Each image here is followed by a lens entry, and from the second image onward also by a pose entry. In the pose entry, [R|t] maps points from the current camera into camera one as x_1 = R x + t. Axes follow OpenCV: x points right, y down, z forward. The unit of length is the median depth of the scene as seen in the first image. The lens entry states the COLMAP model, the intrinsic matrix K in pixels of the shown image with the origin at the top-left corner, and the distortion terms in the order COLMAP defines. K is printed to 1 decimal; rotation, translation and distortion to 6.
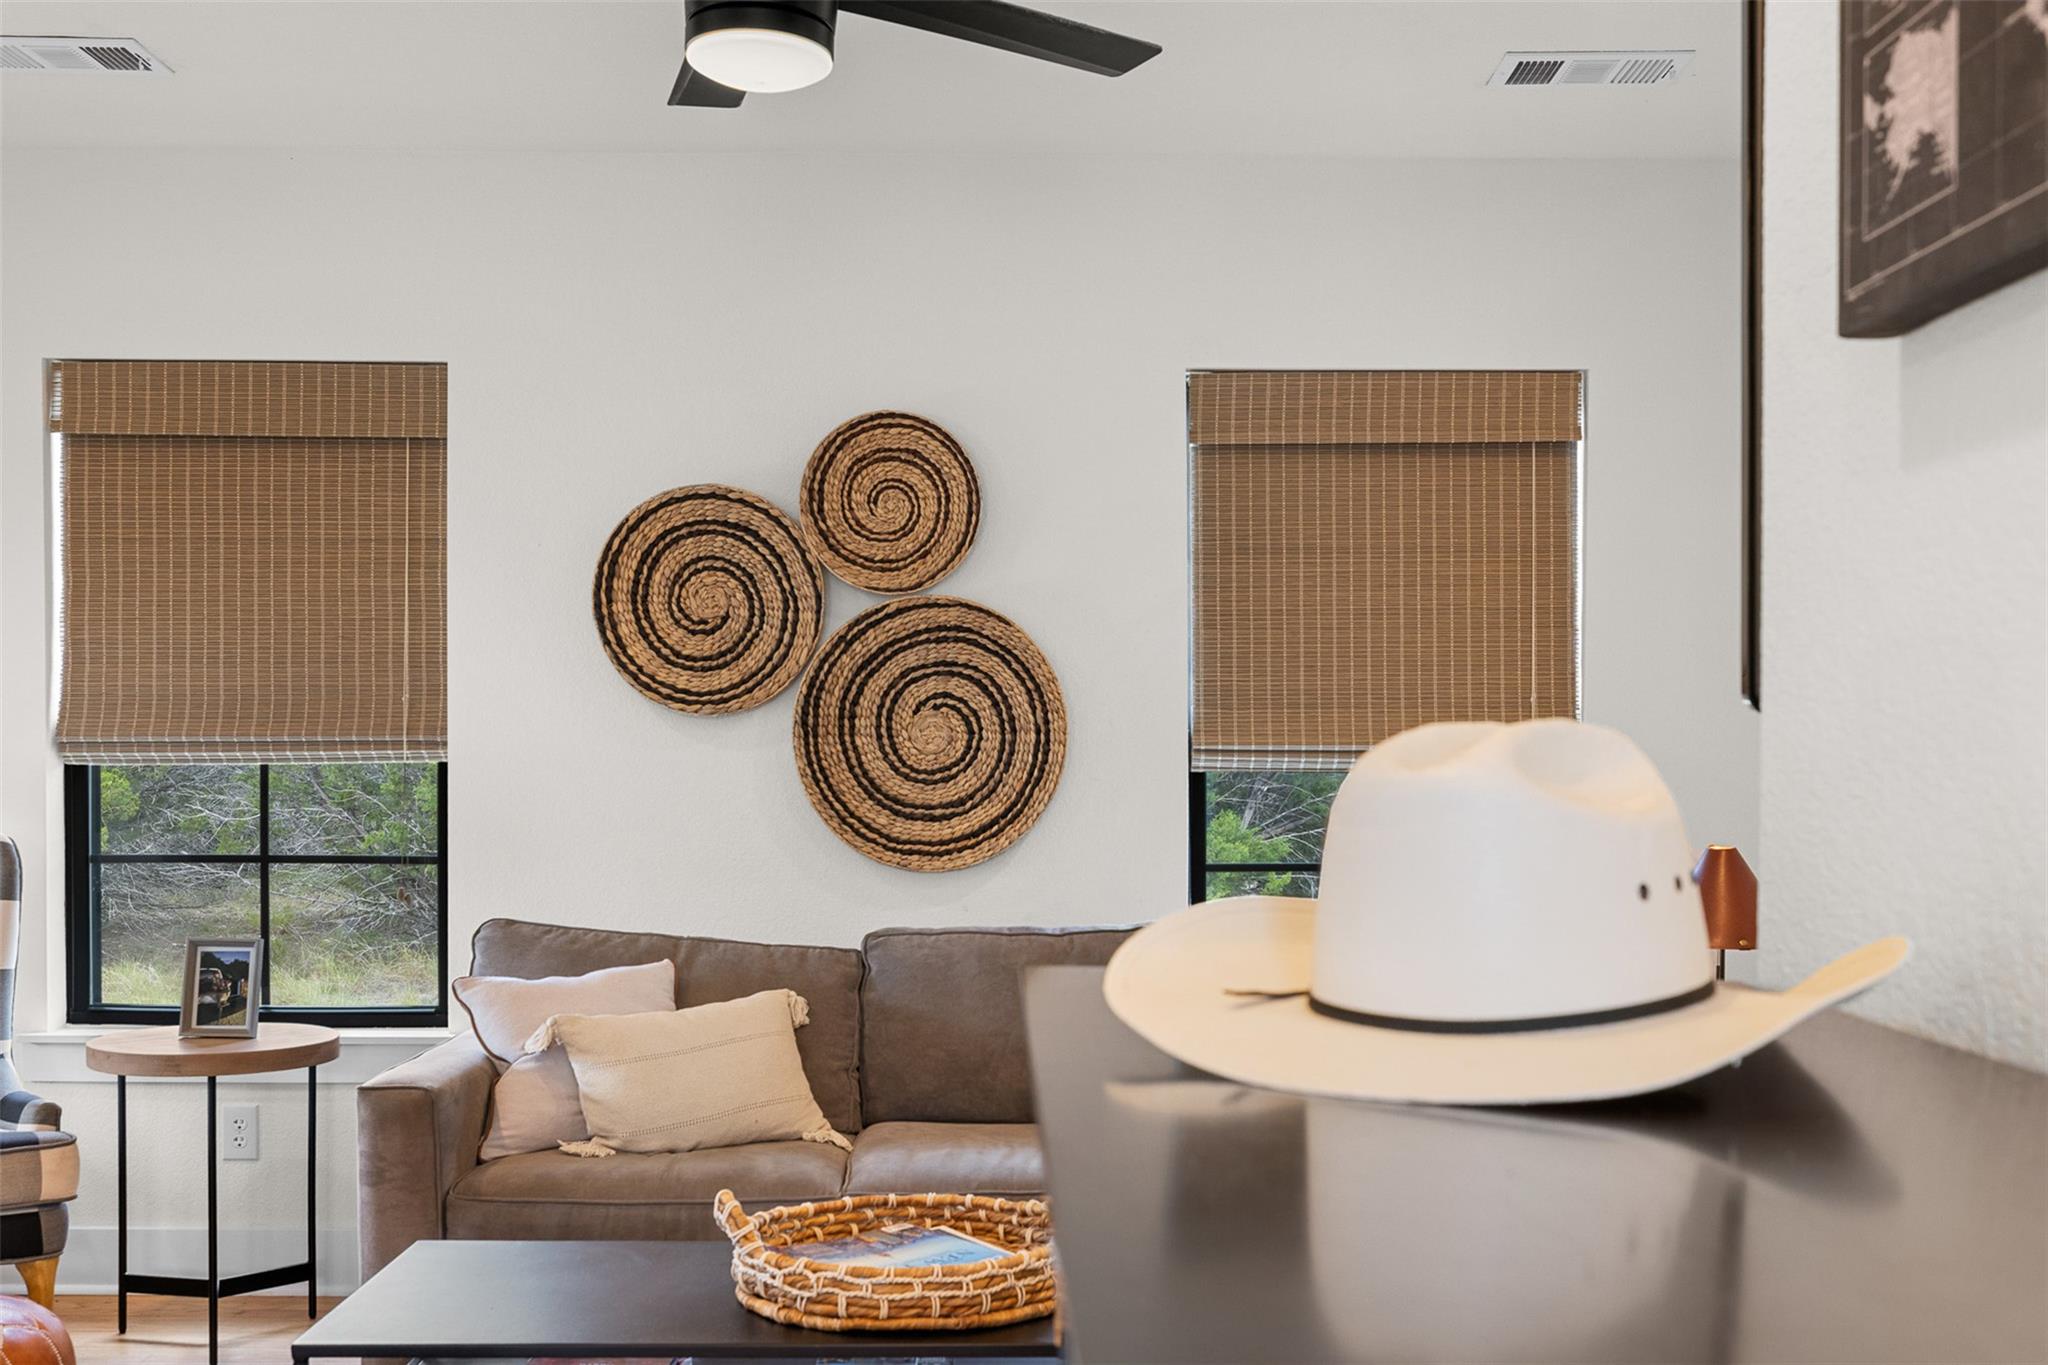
lens RADIAL K [[2023.7, 0, 1017.5], [0, 2023.7, 776.2], [0, 0, 1]] dist [0.015461, 0.003611]
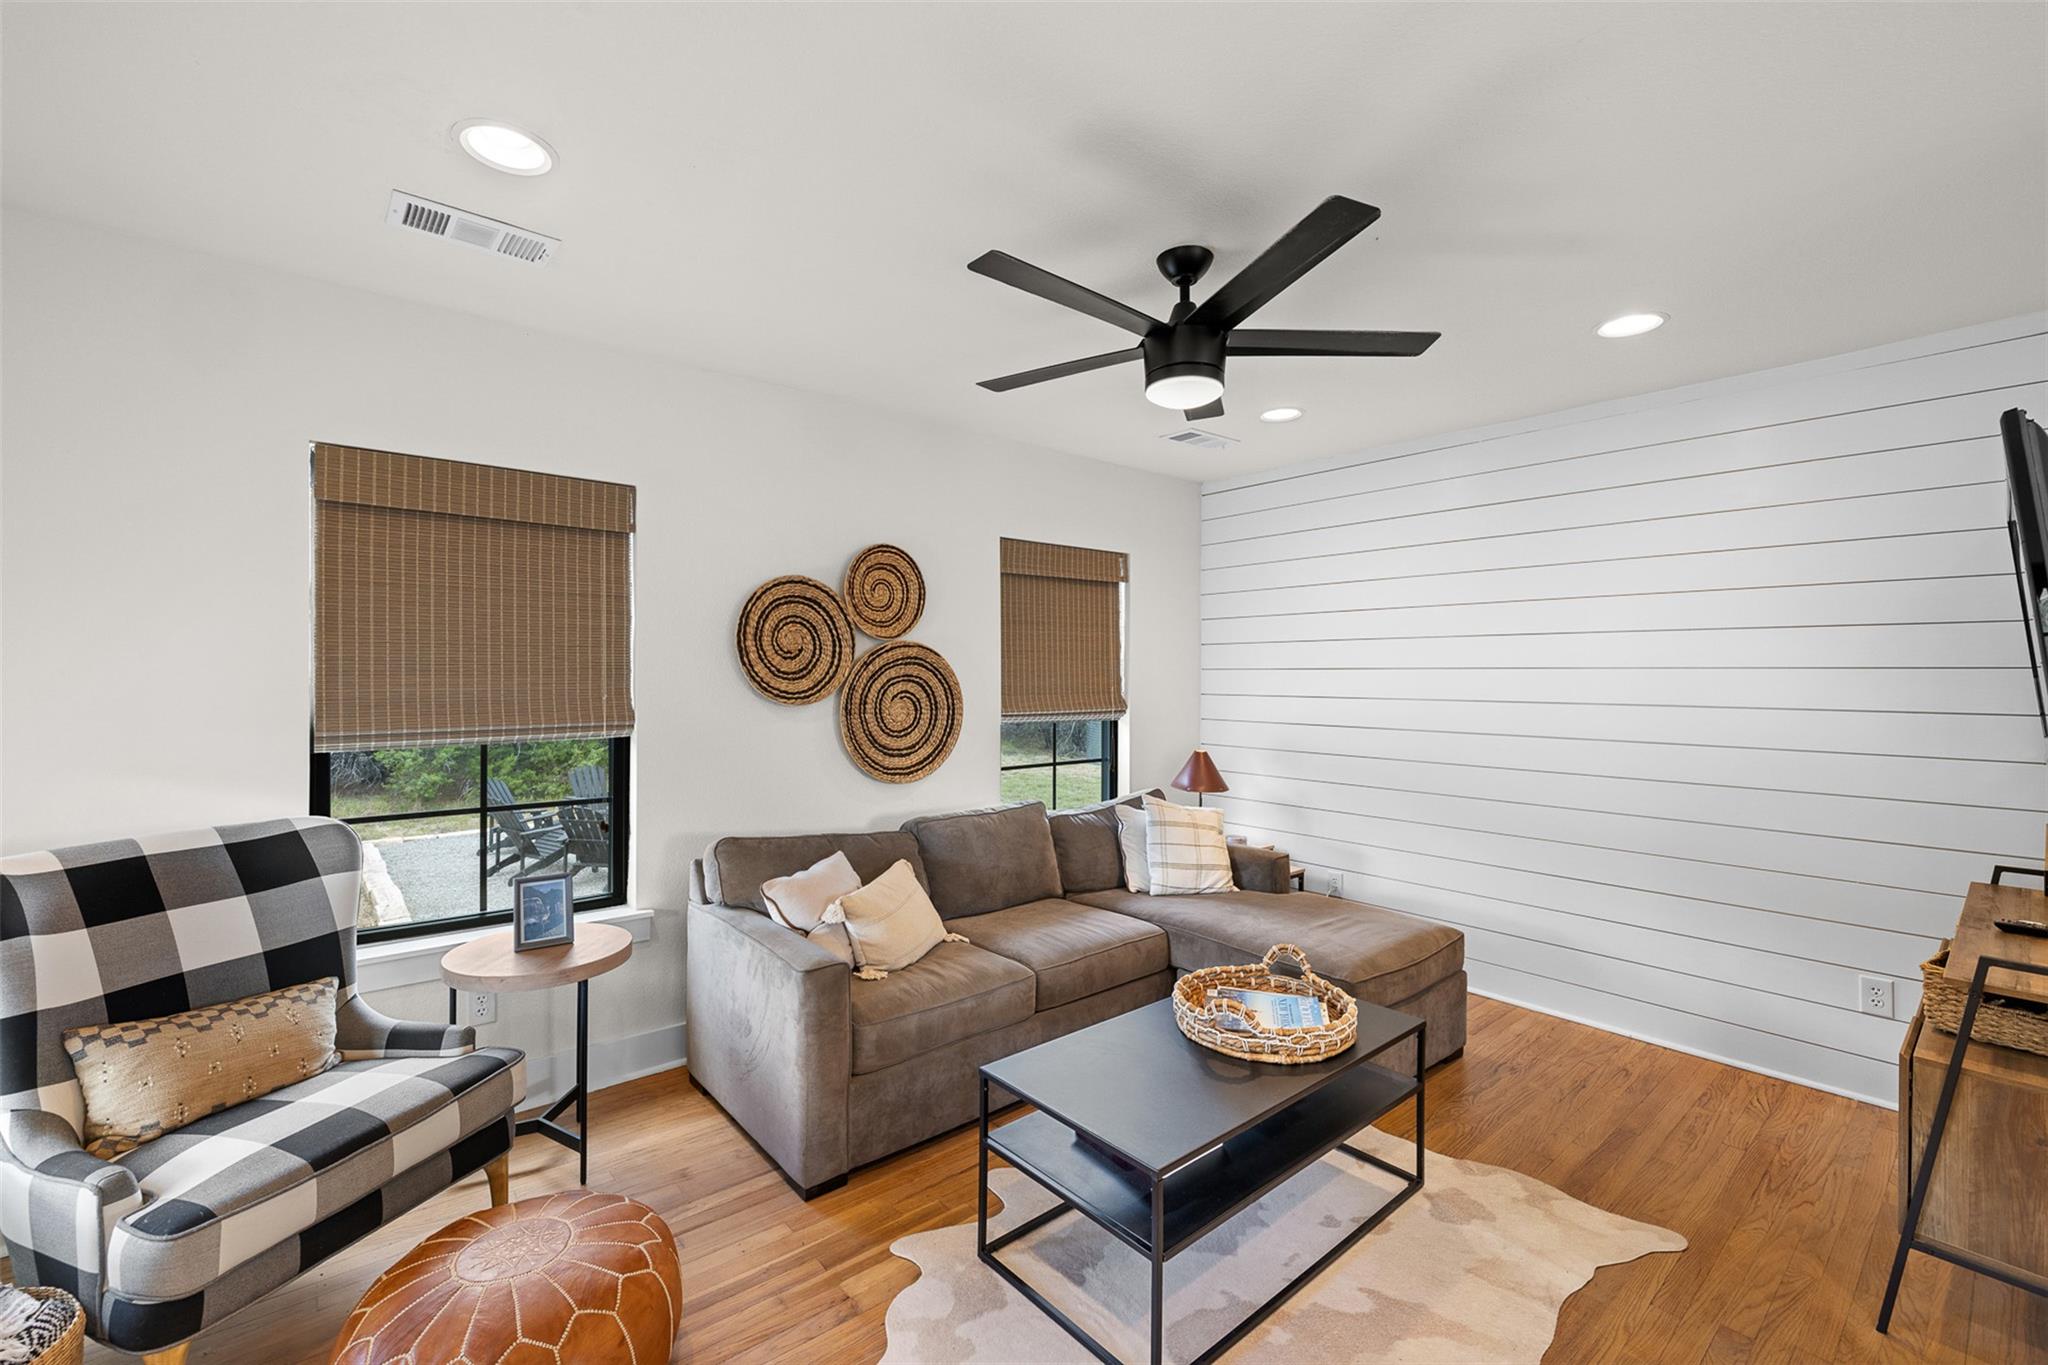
lens RADIAL K [[837.7, 0, 1022.2], [0, 837.7, 669.1], [0, 0, 1]] dist [0.000439, -0.000013]
pose [[0.783429, 0.004952, 0.621462, -0.450858], [0.002388, 0.999937, -0.010978, -0.052723], [-0.621477, 0.010085, 0.783368, 0.299715]]
